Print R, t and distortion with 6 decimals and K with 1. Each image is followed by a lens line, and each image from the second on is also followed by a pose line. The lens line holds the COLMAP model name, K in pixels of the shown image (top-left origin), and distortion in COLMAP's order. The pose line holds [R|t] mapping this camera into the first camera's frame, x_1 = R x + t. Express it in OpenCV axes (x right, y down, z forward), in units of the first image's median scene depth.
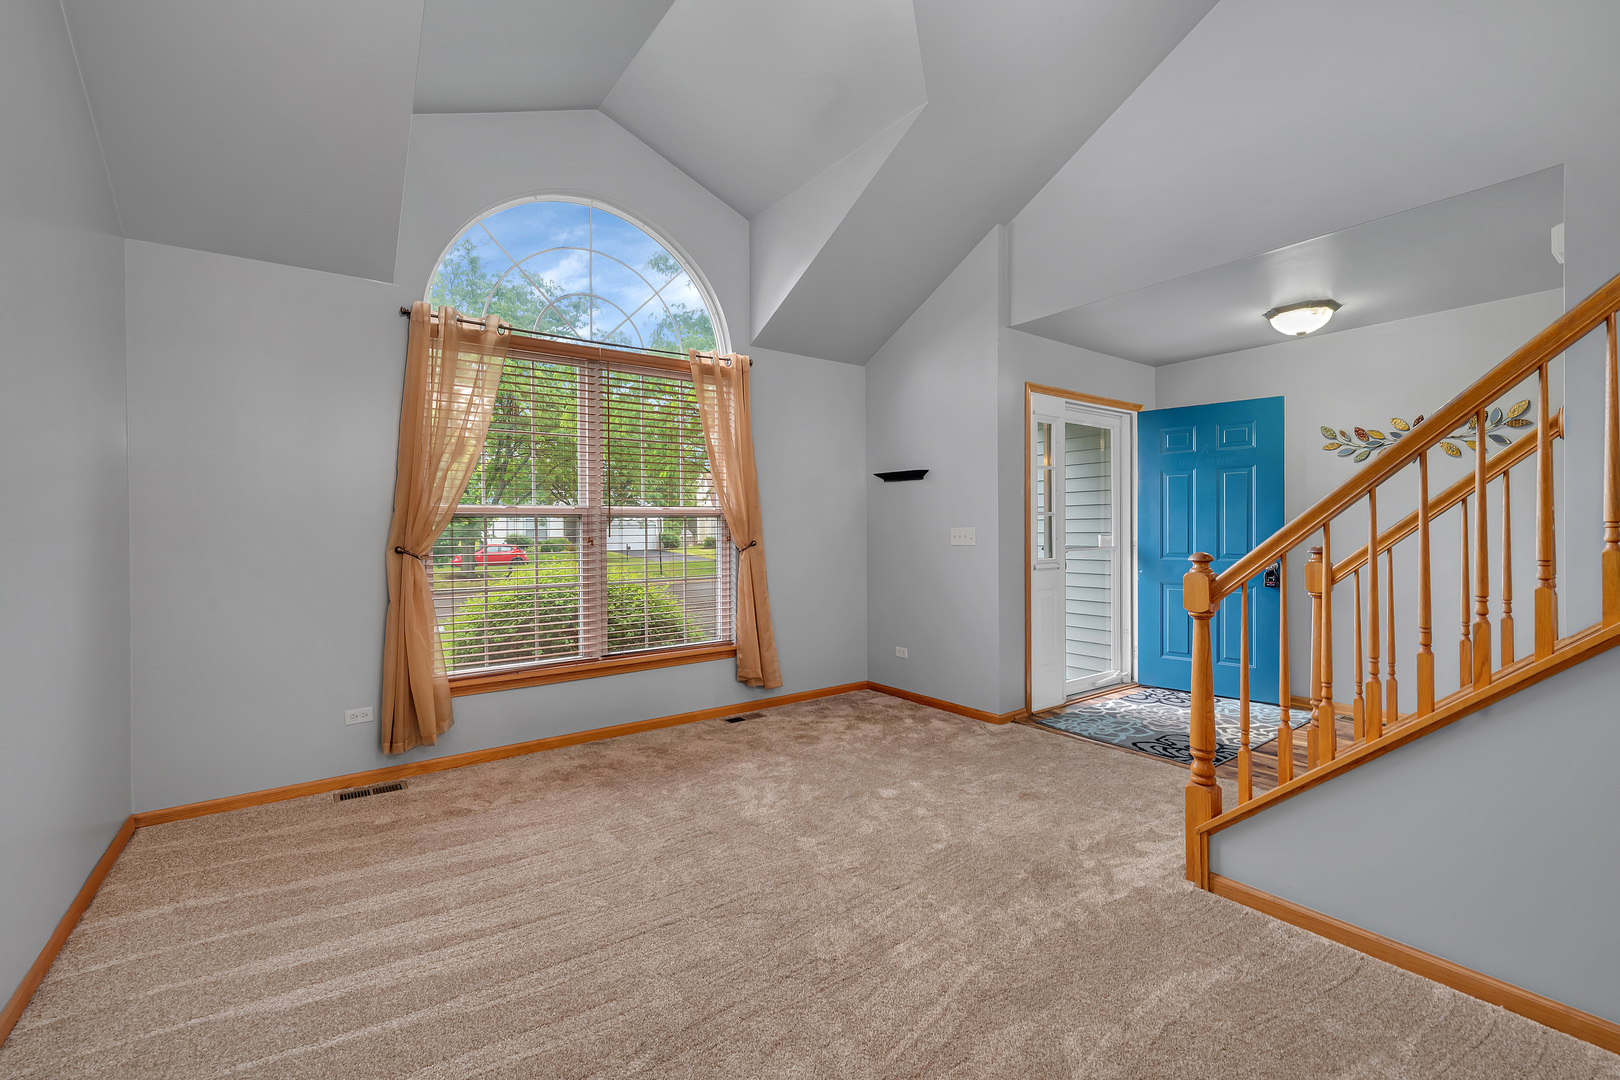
lens RADIAL K [[682.1, 0, 810.0], [0, 682.1, 540.0], [0, 0, 1]] dist [-0.000822, -0.000012]
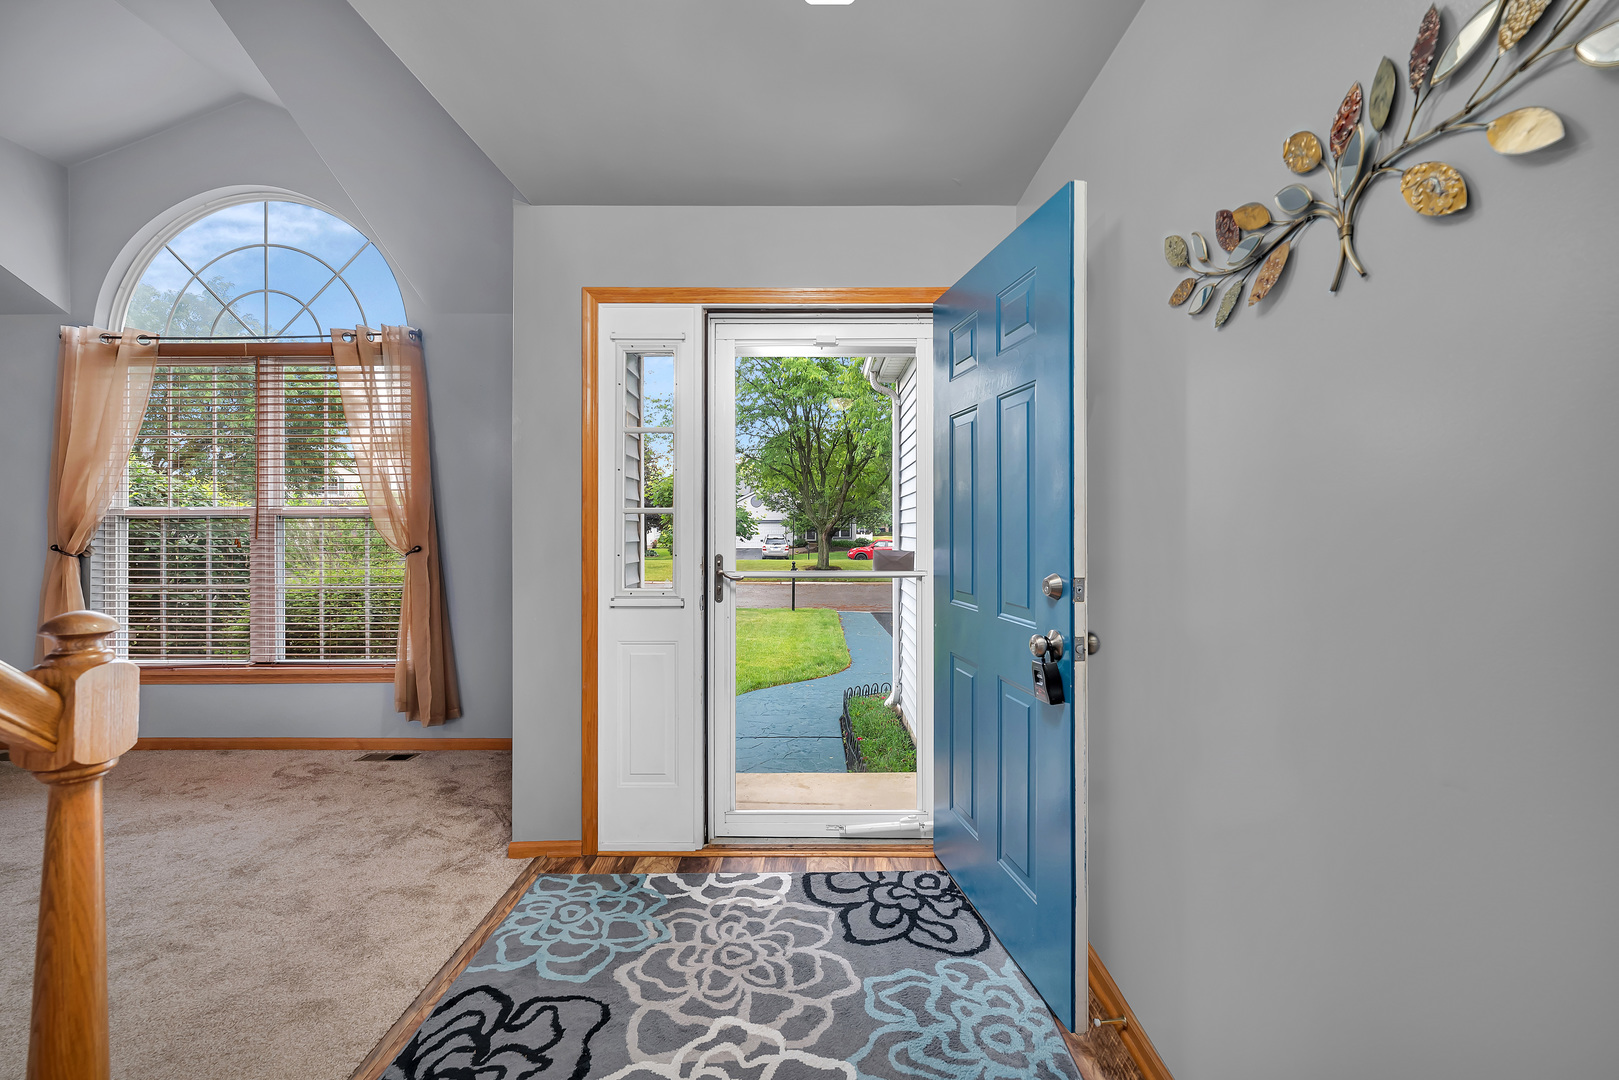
lens RADIAL K [[679.3, 0, 809.5], [0, 679.3, 516.6], [0, 0, 1]] dist [0.000852, 0.000033]
pose [[0.799437, -0.003028, -0.600742, 0.907531], [-0.015891, 0.999531, -0.026185, -0.022822], [0.600540, 0.030480, 0.799014, 0.714498]]
